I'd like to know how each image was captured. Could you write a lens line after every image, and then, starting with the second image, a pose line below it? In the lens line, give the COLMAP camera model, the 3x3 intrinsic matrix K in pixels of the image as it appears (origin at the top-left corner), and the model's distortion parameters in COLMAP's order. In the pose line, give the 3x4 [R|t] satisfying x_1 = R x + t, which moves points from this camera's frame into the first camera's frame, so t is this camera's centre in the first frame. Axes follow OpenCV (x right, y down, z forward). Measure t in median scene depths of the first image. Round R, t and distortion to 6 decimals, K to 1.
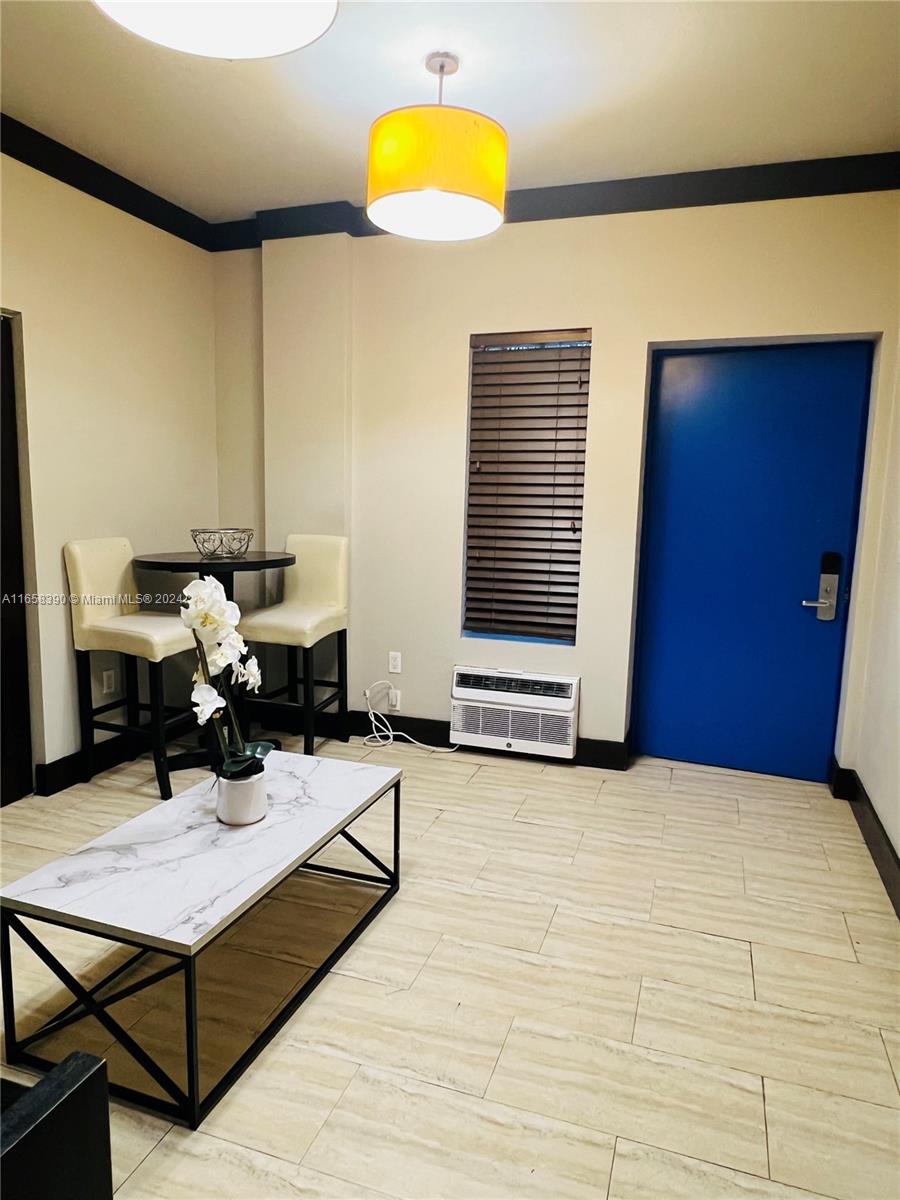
lens RADIAL K [[764.4, 0, 448.8], [0, 764.4, 604.0], [0, 0, 1]] dist [-0.003924, -0.000053]
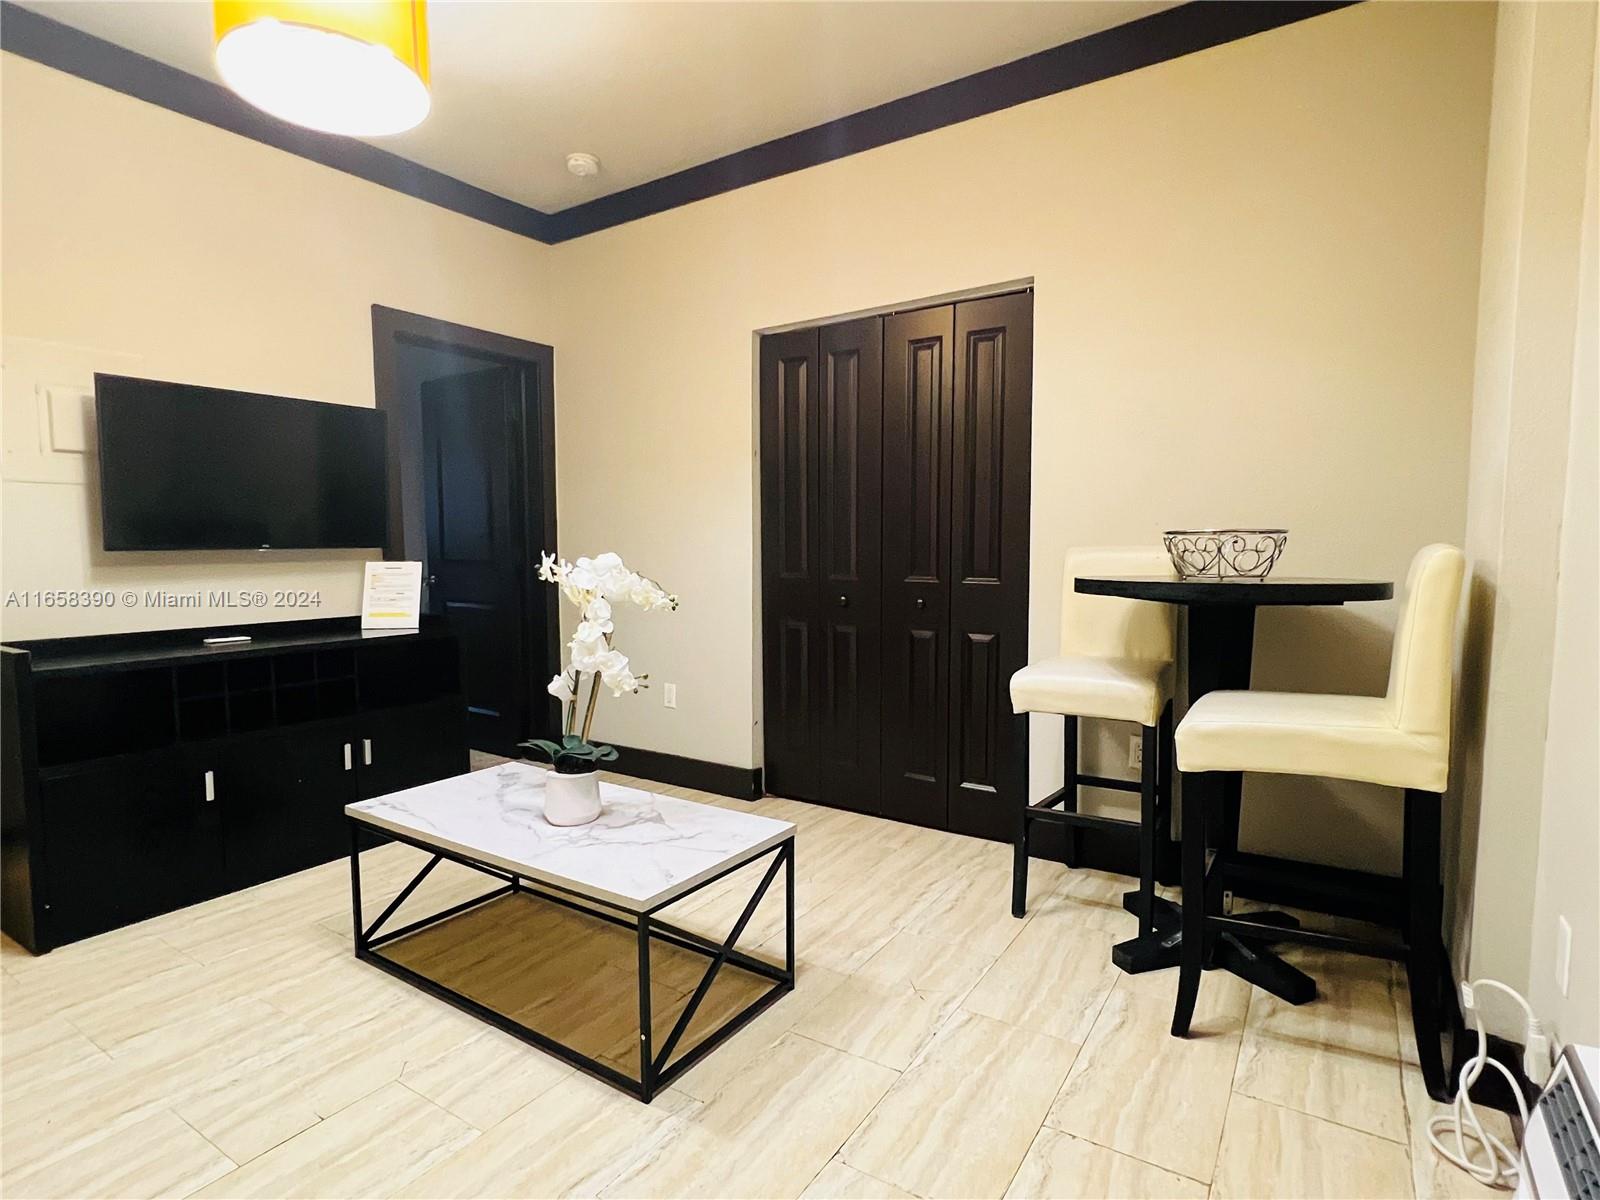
lens RADIAL K [[839.6, 0, 796.1], [0, 839.6, 599.3], [0, 0, 1]] dist [0.003987, 0.000955]
pose [[-0.248432, 0.045716, -0.967570, 0.601714], [-0.130574, 0.988188, 0.080216, -0.092953], [0.959808, 0.146268, -0.239529, 1.406394]]
